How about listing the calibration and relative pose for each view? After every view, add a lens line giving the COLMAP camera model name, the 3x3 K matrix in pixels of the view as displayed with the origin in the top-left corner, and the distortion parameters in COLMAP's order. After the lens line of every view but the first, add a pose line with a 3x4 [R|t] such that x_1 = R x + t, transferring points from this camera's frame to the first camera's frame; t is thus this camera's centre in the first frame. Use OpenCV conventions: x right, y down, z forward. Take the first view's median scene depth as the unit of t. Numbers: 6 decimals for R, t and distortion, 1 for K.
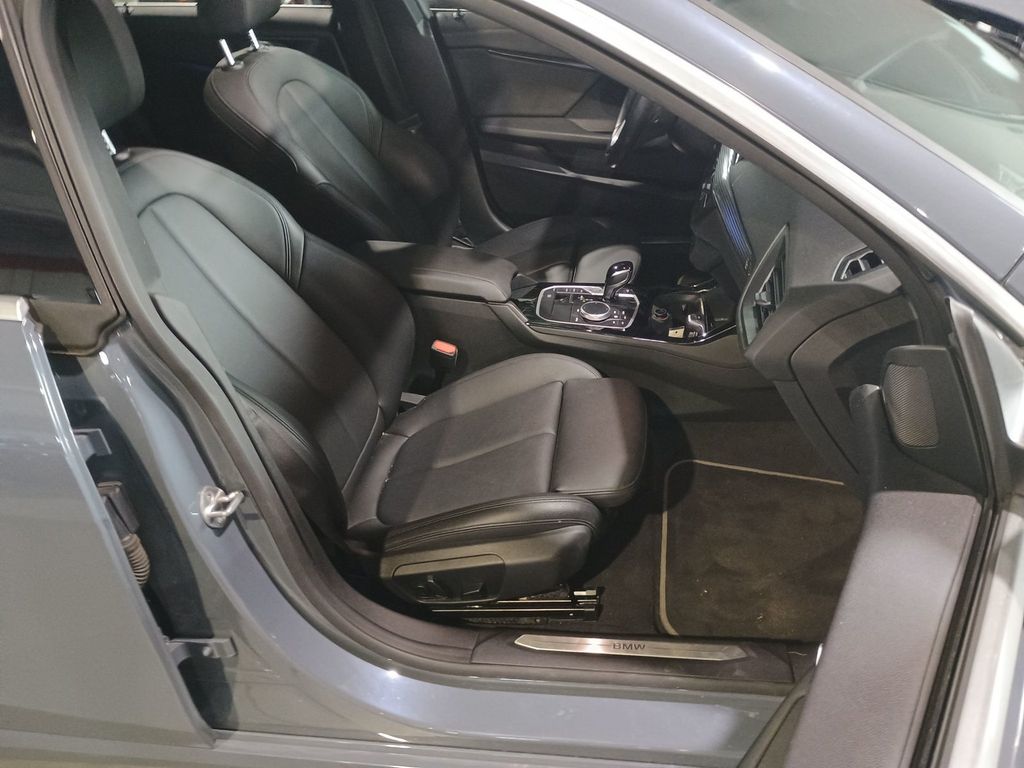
lens RADIAL K [[884.0, 0, 515.0], [0, 884.0, 385.5], [0, 0, 1]] dist [0.056795, -0.079822]
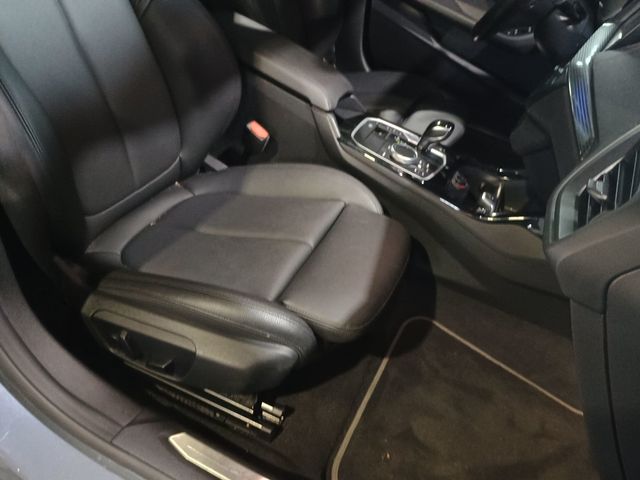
lens RADIAL K [[552.5, 0, 333.2], [0, 552.5, 232.2], [0, 0, 1]] dist [0.056795, -0.079822]
pose [[0.919803, 0.391711, -0.022915, 0.066279], [-0.389953, 0.919038, 0.057495, -0.004118], [0.043581, -0.043949, 0.998083, 0.341951]]
